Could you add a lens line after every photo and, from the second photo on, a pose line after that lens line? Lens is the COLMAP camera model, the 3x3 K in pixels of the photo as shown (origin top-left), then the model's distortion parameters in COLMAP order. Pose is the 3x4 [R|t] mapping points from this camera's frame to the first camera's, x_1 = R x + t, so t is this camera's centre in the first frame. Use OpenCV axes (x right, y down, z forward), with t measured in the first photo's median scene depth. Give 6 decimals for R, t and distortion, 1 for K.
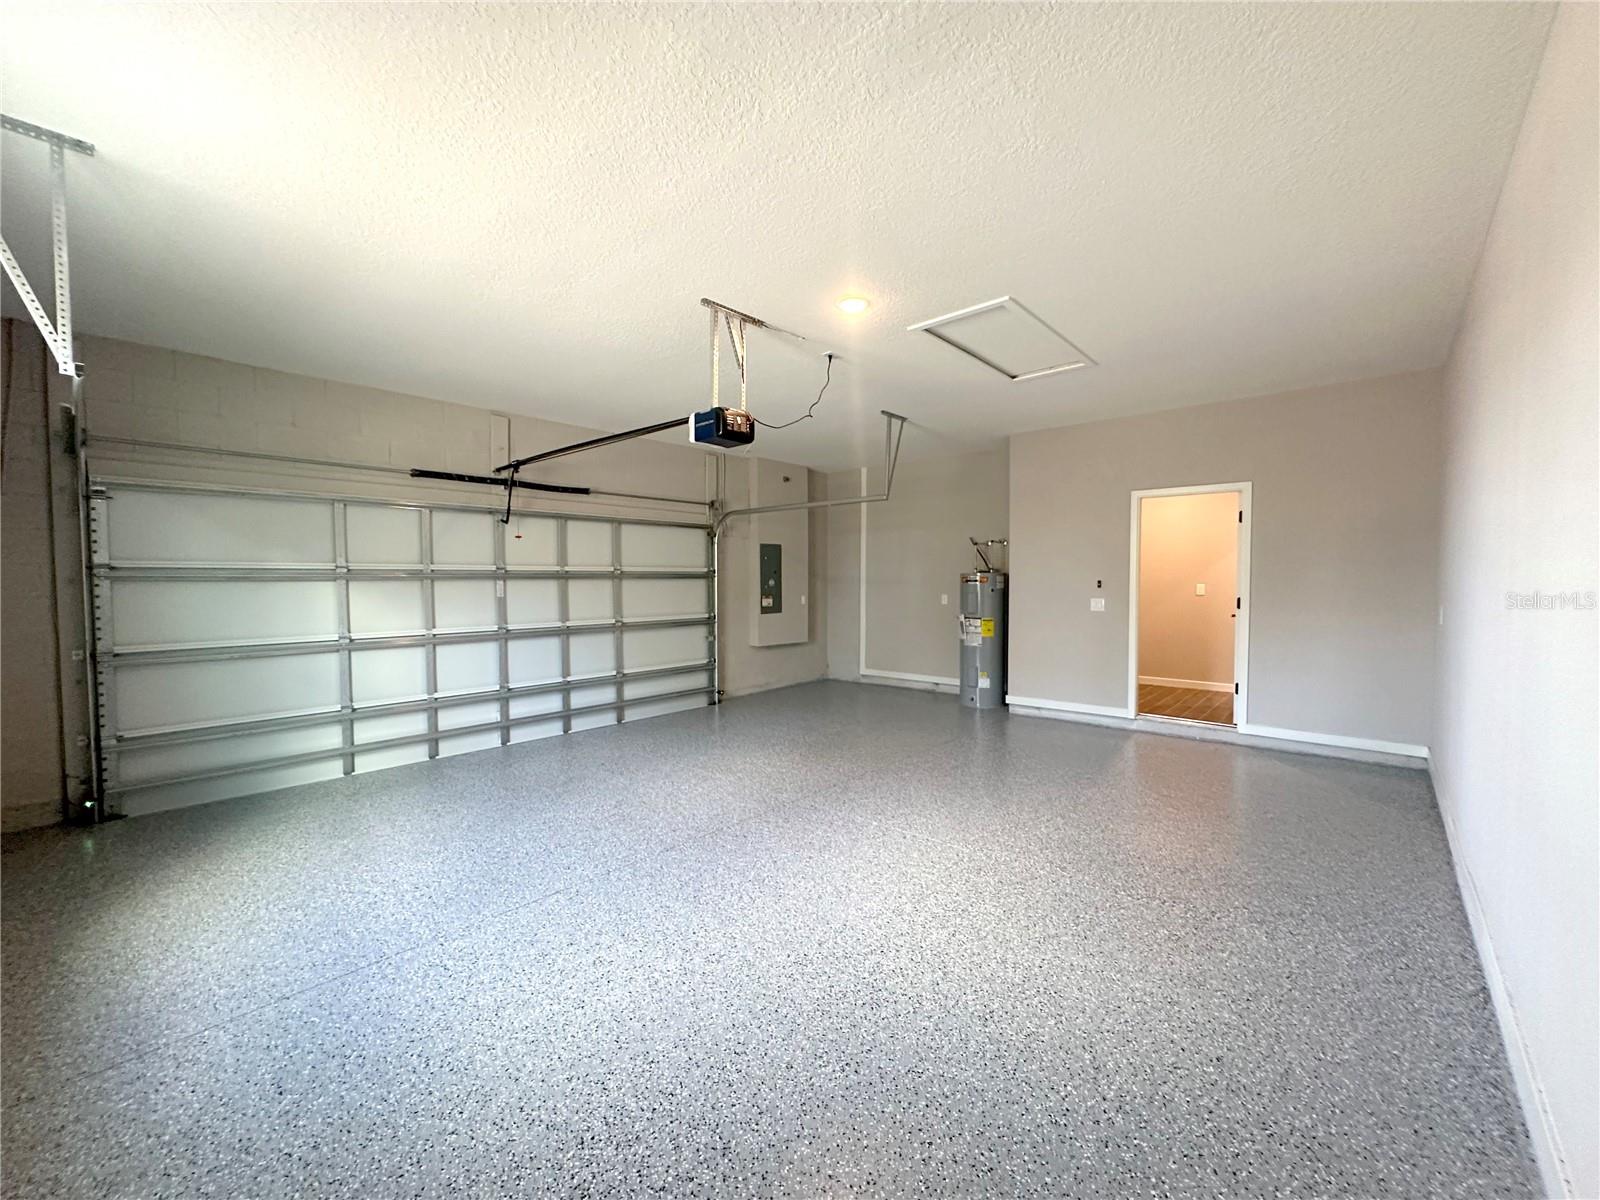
lens RADIAL K [[637.9, 0, 794.6], [0, 637.9, 610.8], [0, 0, 1]] dist [-0.000718, -0.000048]
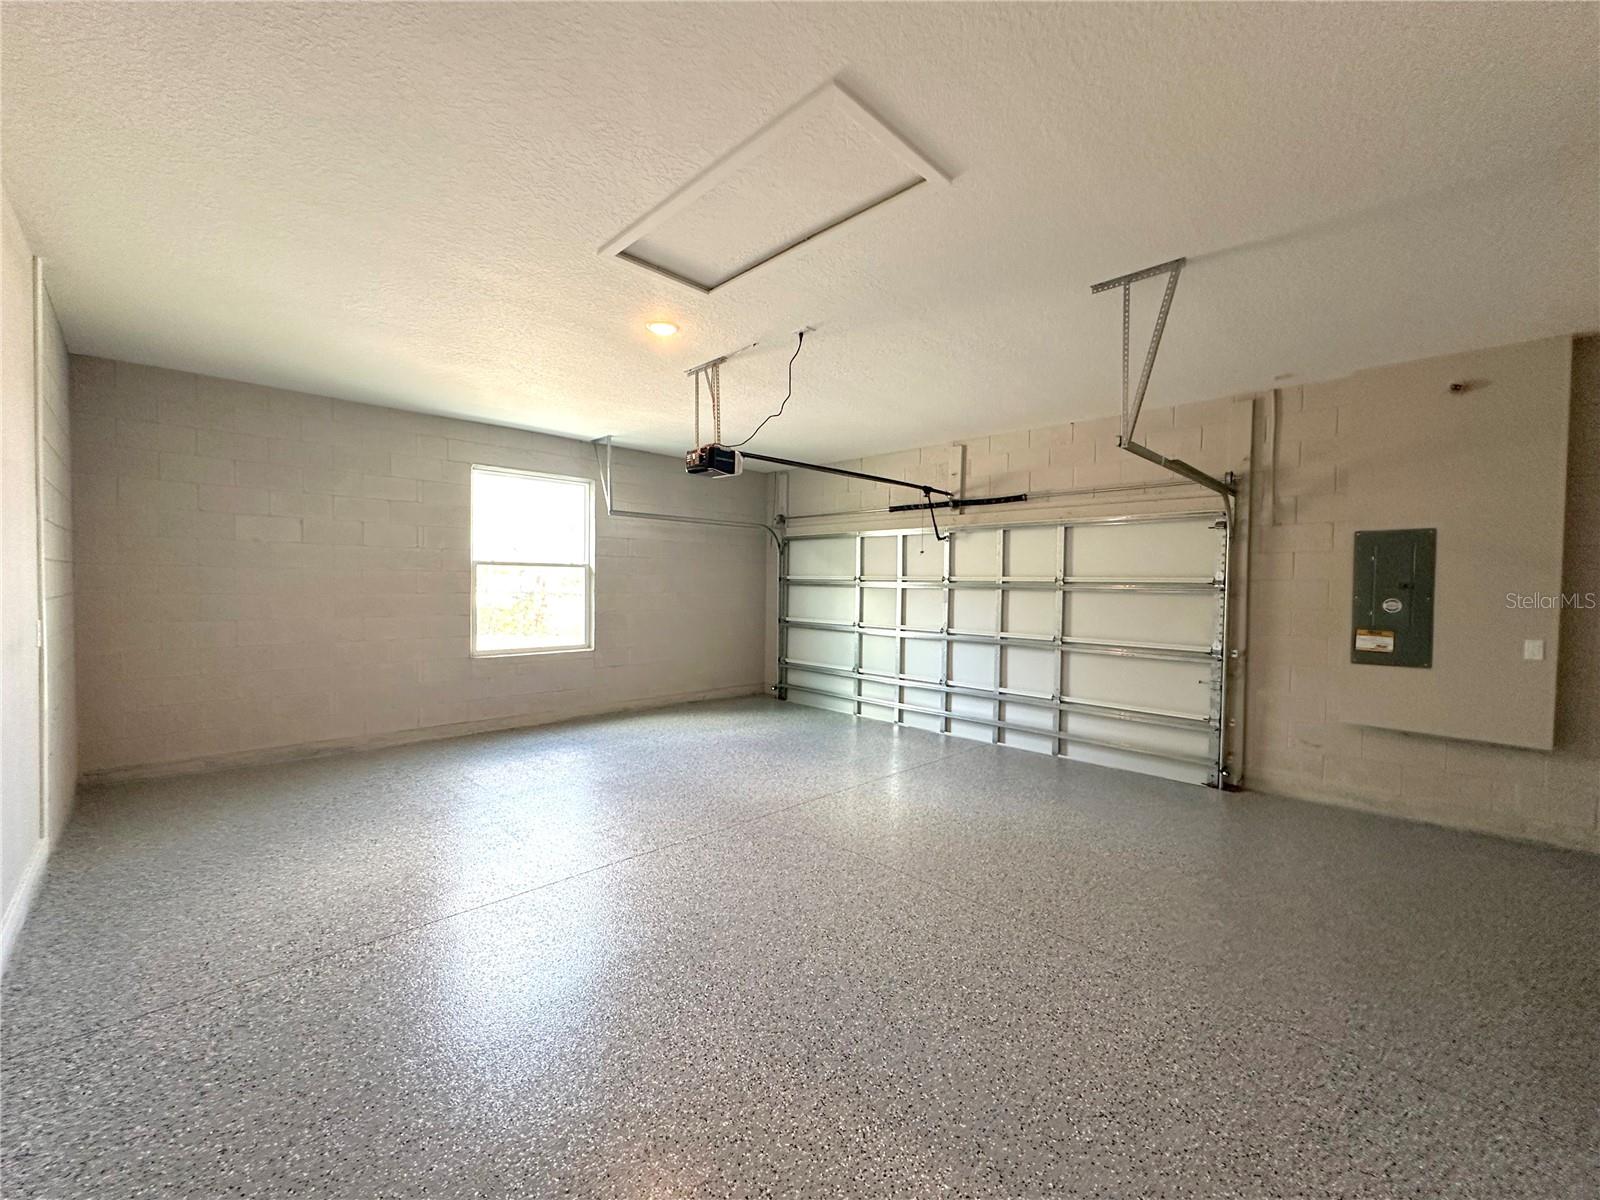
lens RADIAL K [[638.6, 0, 801.0], [0, 638.6, 600.7], [0, 0, 1]] dist [-0.003243, -0.000067]
pose [[-0.043216, 0.027407, -0.998690, 0.633282], [-0.069452, 0.997123, 0.030369, -0.039560], [0.996649, 0.070674, -0.041188, 0.711321]]
